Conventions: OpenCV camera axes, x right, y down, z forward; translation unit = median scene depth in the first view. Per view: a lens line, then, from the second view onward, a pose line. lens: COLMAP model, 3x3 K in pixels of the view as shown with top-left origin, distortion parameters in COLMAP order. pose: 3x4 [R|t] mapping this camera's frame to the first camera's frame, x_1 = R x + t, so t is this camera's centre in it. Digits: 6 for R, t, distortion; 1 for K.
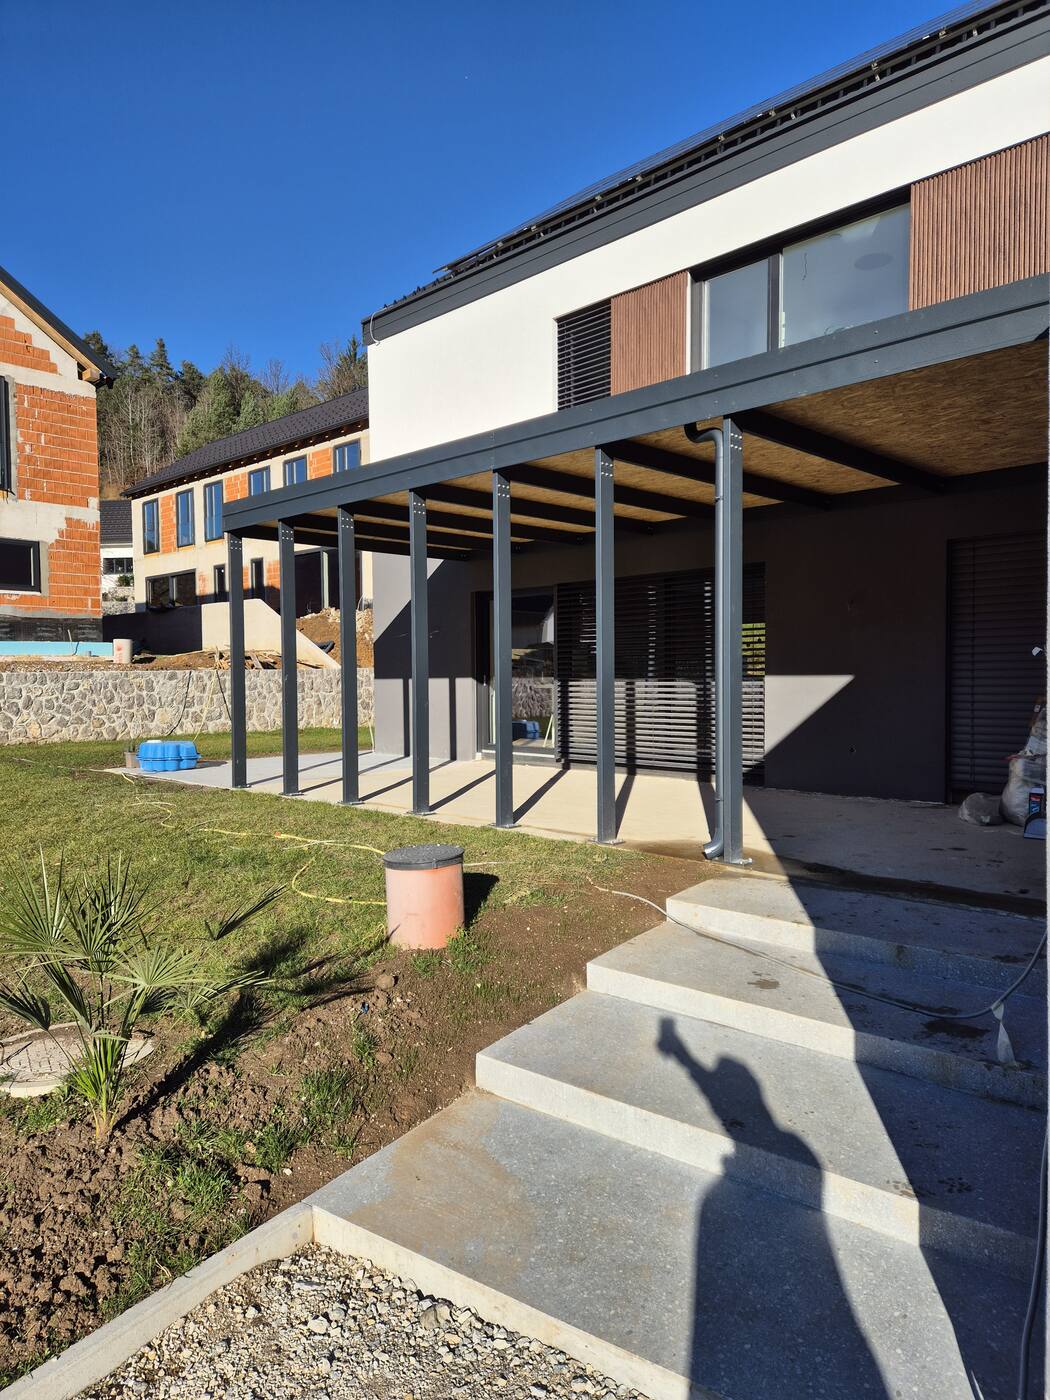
lens RADIAL K [[956.9, 0, 526.7], [0, 956.9, 691.6], [0, 0, 1]] dist [0.081662, -0.070621]
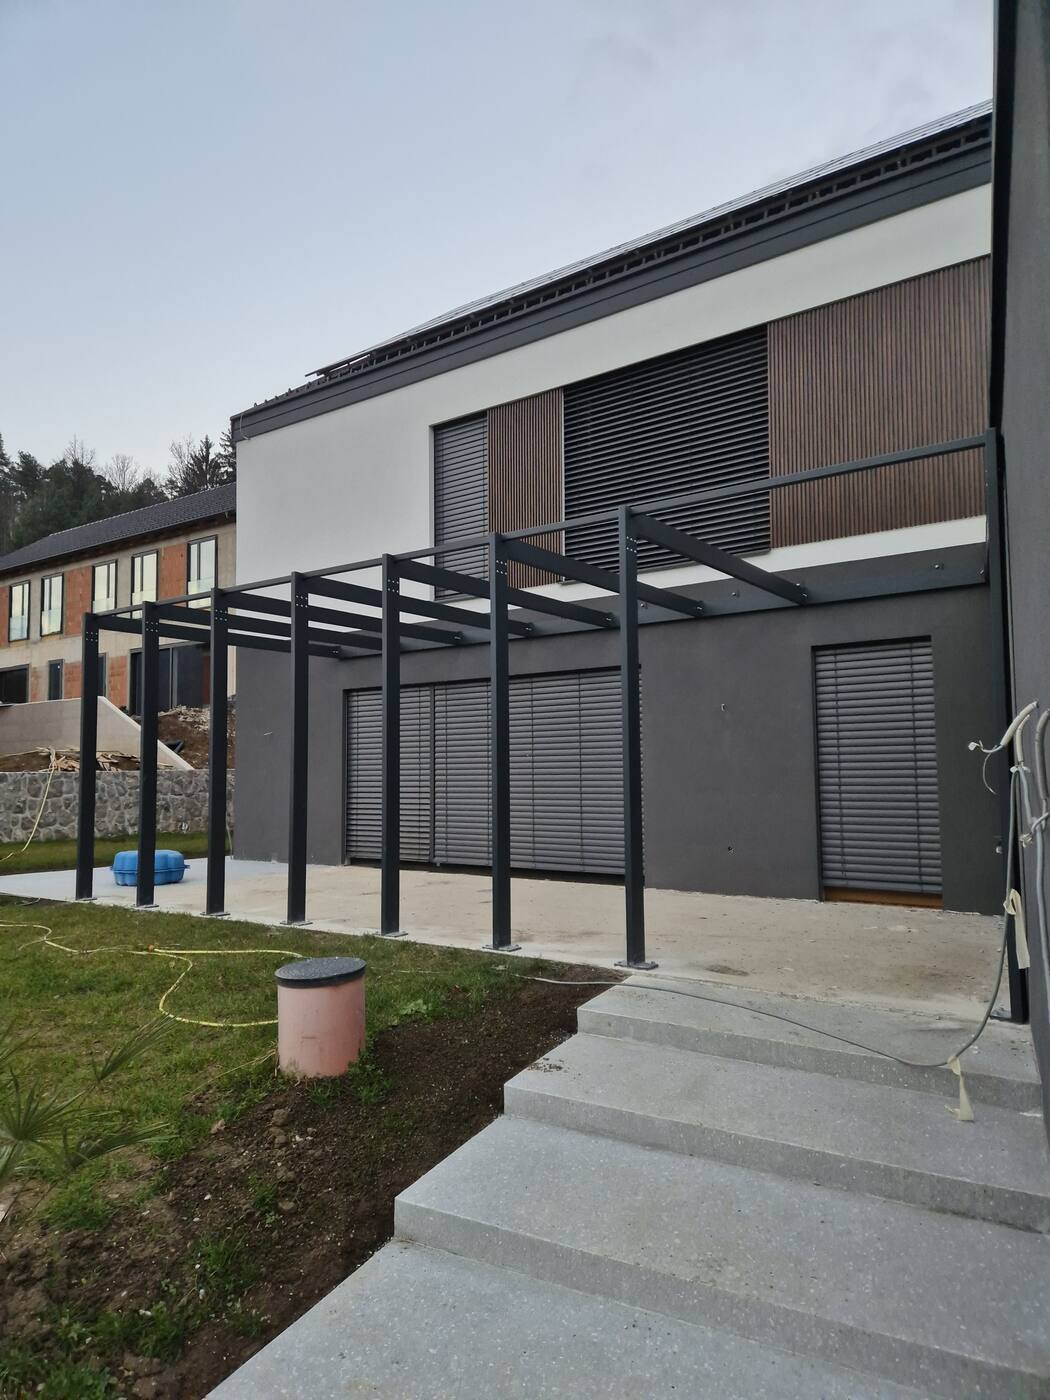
lens RADIAL K [[949.7, 0, 525.0], [0, 949.7, 700.0], [0, 0, 1]] dist [0.084621, -0.062064]
pose [[0.988245, 0.011293, 0.152458, -0.026540], [0.003692, 0.995214, -0.097652, 0.001839], [-0.152831, 0.097067, 0.983474, 0.020912]]
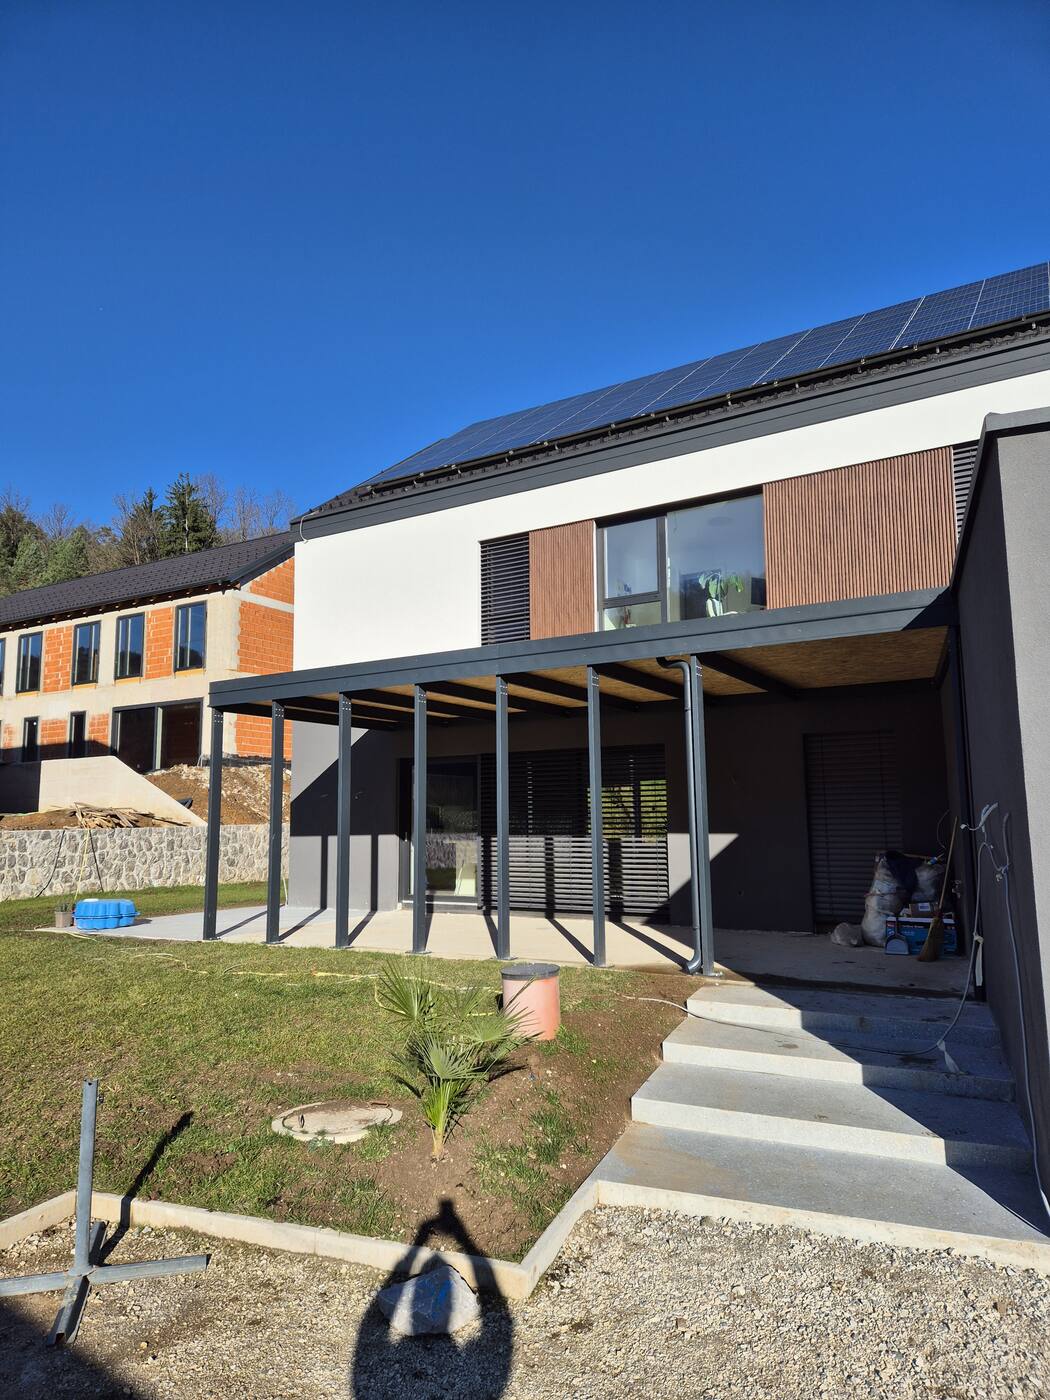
lens RADIAL K [[960.3, 0, 528.3], [0, 960.3, 688.5], [0, 0, 1]] dist [0.110997, -0.100526]
pose [[0.971689, 0.033004, 0.233946, -0.202046], [0.004985, 0.987111, -0.159961, -0.002190], [-0.236209, 0.156599, 0.959000, -0.175254]]
